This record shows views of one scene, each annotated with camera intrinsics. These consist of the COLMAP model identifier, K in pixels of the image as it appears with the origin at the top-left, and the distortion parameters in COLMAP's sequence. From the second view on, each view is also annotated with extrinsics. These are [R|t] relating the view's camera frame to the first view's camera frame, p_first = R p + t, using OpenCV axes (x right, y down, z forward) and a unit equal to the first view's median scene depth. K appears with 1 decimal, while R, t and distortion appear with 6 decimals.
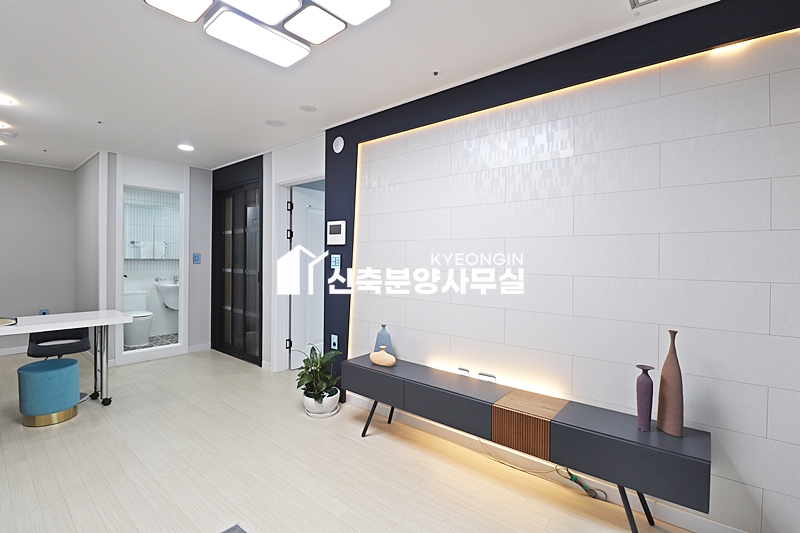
lens RADIAL K [[371.7, 0, 398.5], [0, 371.7, 262.2], [0, 0, 1]] dist [-0.005431, -0.010045]
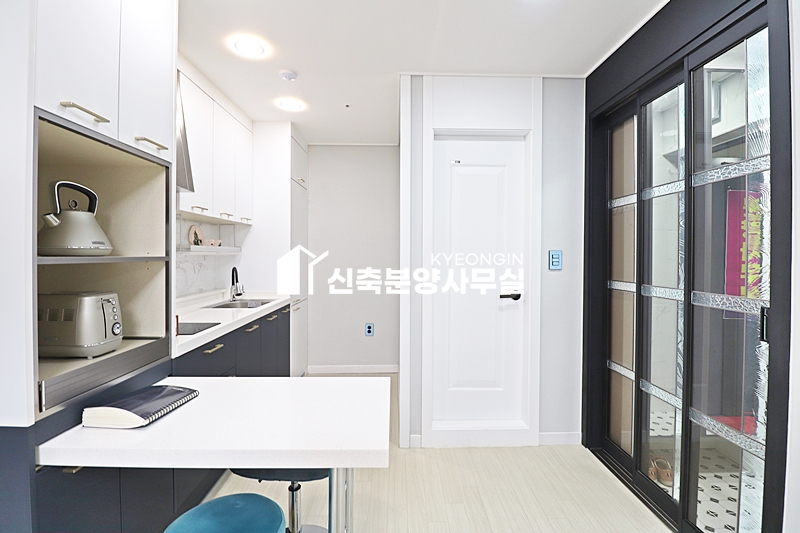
lens RADIAL K [[371.7, 0, 403.2], [0, 371.7, 255.3], [0, 0, 1]] dist [-0.005431, -0.010045]
pose [[0.679207, -0.006511, -0.733918, -0.315343], [-0.003421, 0.999922, -0.012036, -0.009241], [0.733939, 0.010686, 0.679132, 0.507345]]
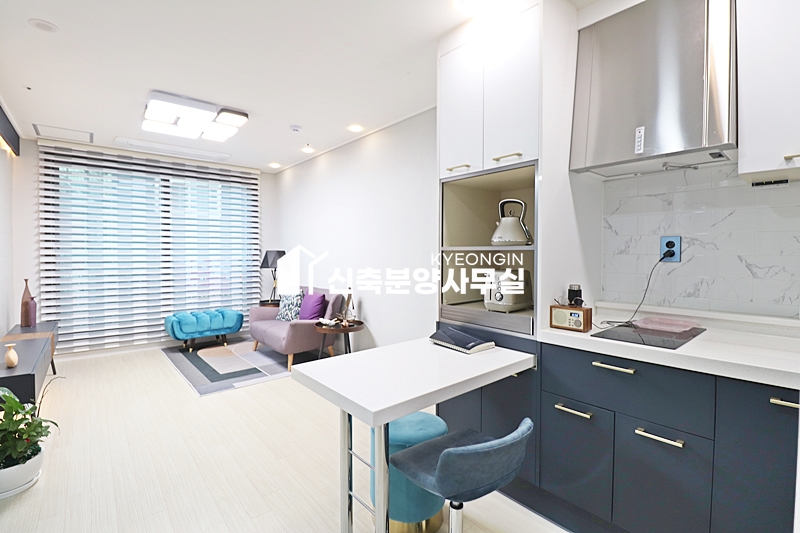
lens RADIAL K [[371.7, 0, 398.5], [0, 371.7, 258.8], [0, 0, 1]] dist [-0.005431, -0.010045]
pose [[-0.988698, -0.012147, 0.149428, -0.595846], [-0.008066, 0.999579, 0.027887, -0.008022], [-0.149704, 0.026367, -0.988379, 0.918808]]
